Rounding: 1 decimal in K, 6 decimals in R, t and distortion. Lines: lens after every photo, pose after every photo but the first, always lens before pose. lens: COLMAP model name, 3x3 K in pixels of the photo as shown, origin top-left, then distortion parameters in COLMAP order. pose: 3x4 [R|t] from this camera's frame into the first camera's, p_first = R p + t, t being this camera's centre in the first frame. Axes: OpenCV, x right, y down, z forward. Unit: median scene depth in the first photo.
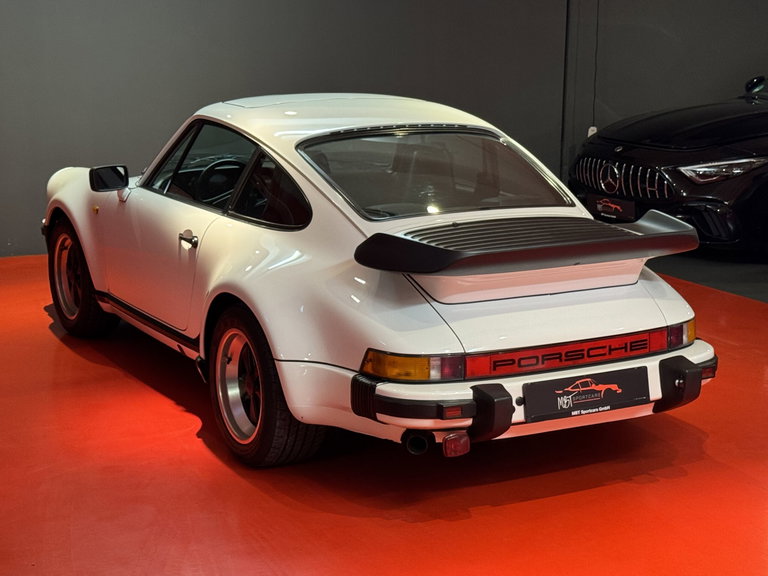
lens RADIAL K [[1497.8, 0, 383.5], [0, 1497.8, 287.1], [0, 0, 1]] dist [0.474868, 0.000000]
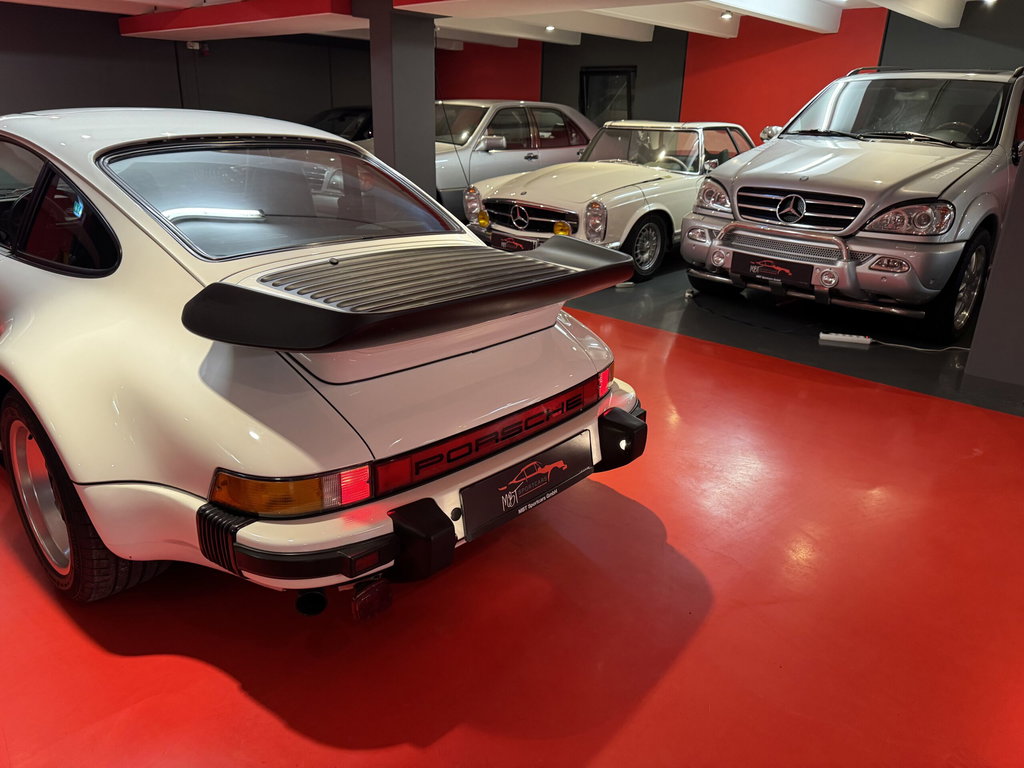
lens RADIAL K [[718.5, 0, 513.4], [0, 718.5, 395.0], [0, 0, 1]] dist [0.001438, -0.004643]
pose [[0.946106, -0.096562, 0.309127, 0.016308], [0.044579, 0.984259, 0.171018, -0.034909], [-0.320775, -0.148021, 0.935518, 0.660491]]
